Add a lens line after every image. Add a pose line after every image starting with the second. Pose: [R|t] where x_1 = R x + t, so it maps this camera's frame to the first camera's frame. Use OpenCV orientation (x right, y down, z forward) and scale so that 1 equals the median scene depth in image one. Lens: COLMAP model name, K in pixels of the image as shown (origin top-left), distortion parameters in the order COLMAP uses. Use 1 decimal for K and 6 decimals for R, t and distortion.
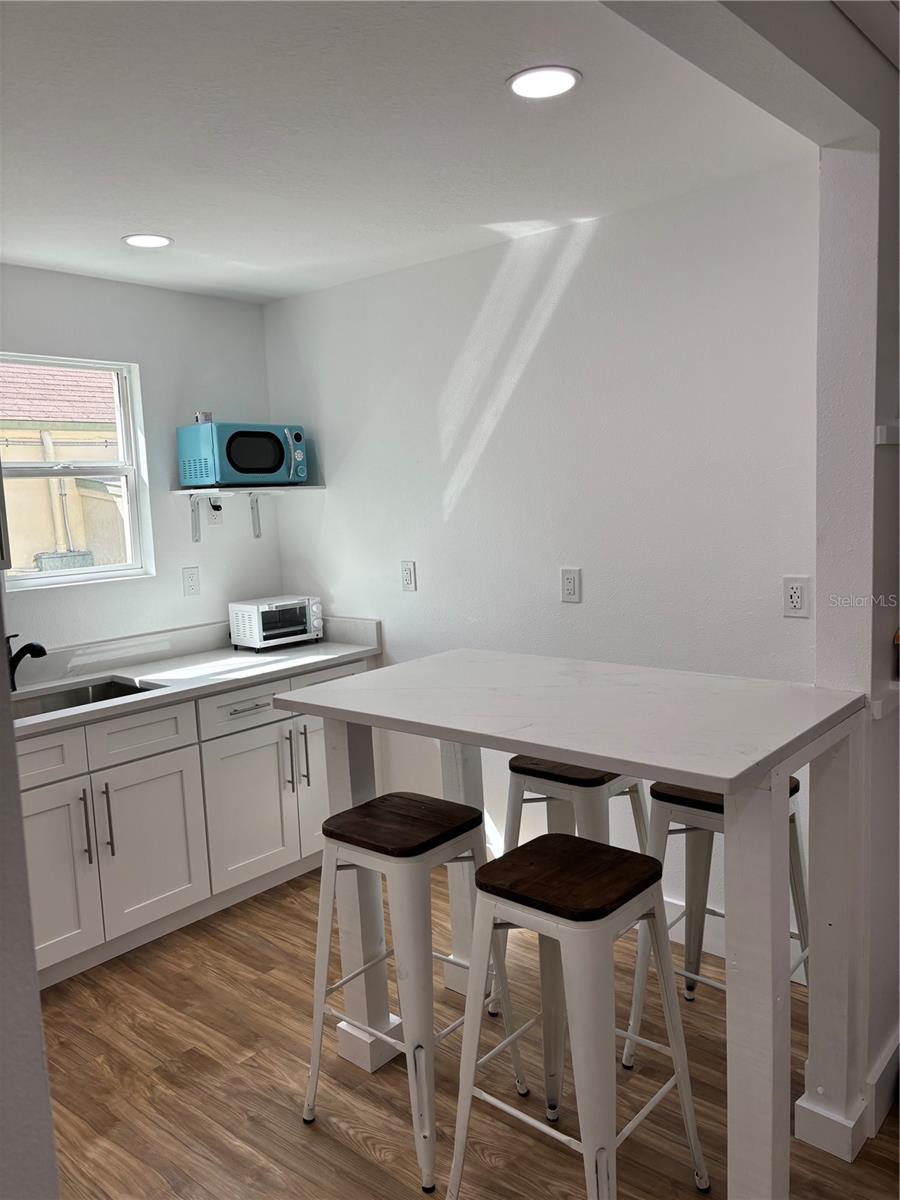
lens RADIAL K [[909.2, 0, 450.0], [0, 909.2, 600.0], [0, 0, 1]] dist [0.027477, -0.046161]
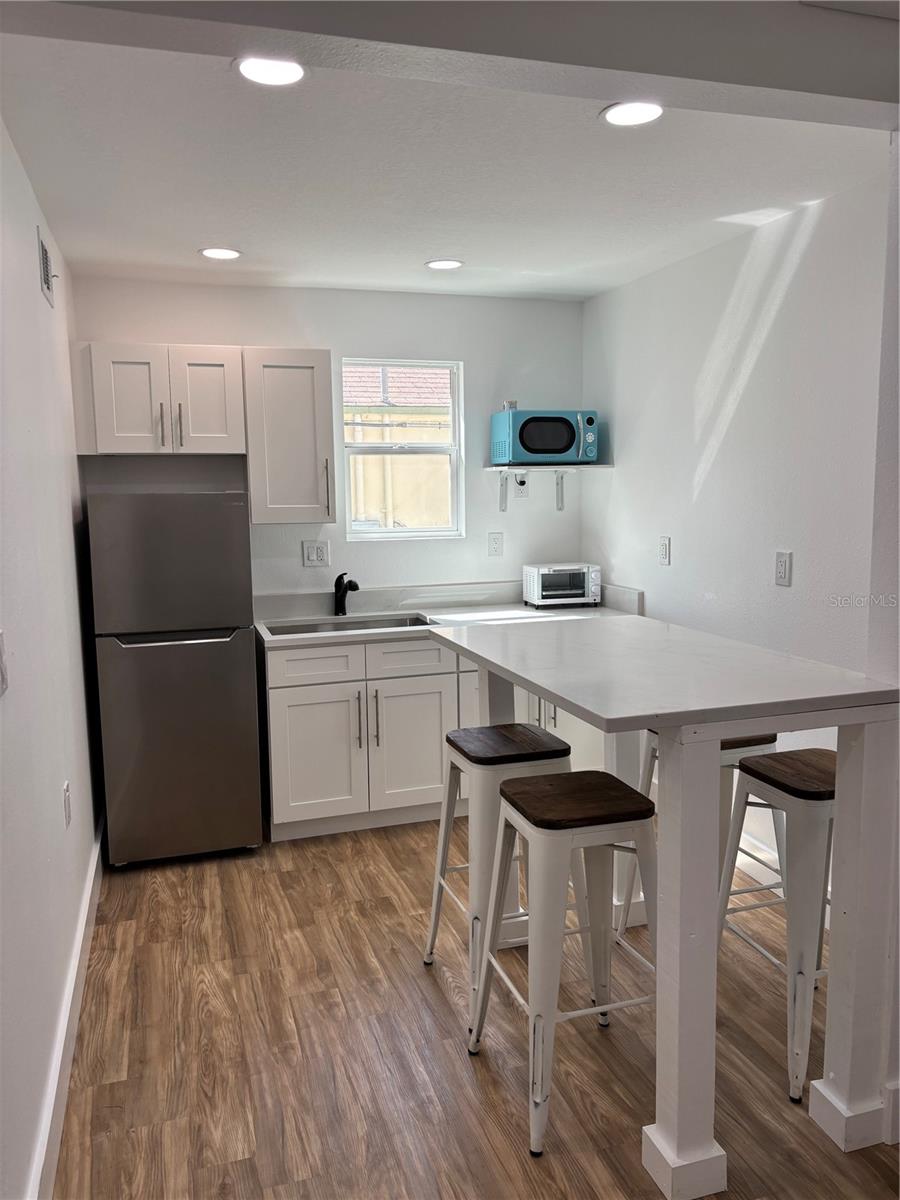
lens RADIAL K [[909.2, 0, 450.0], [0, 909.2, 600.0], [0, 0, 1]] dist [0.027477, -0.046161]
pose [[0.851535, 0.096727, -0.515298, 0.324451], [-0.086407, 0.995286, 0.044037, 0.005957], [0.517128, 0.007026, 0.855879, -0.049971]]
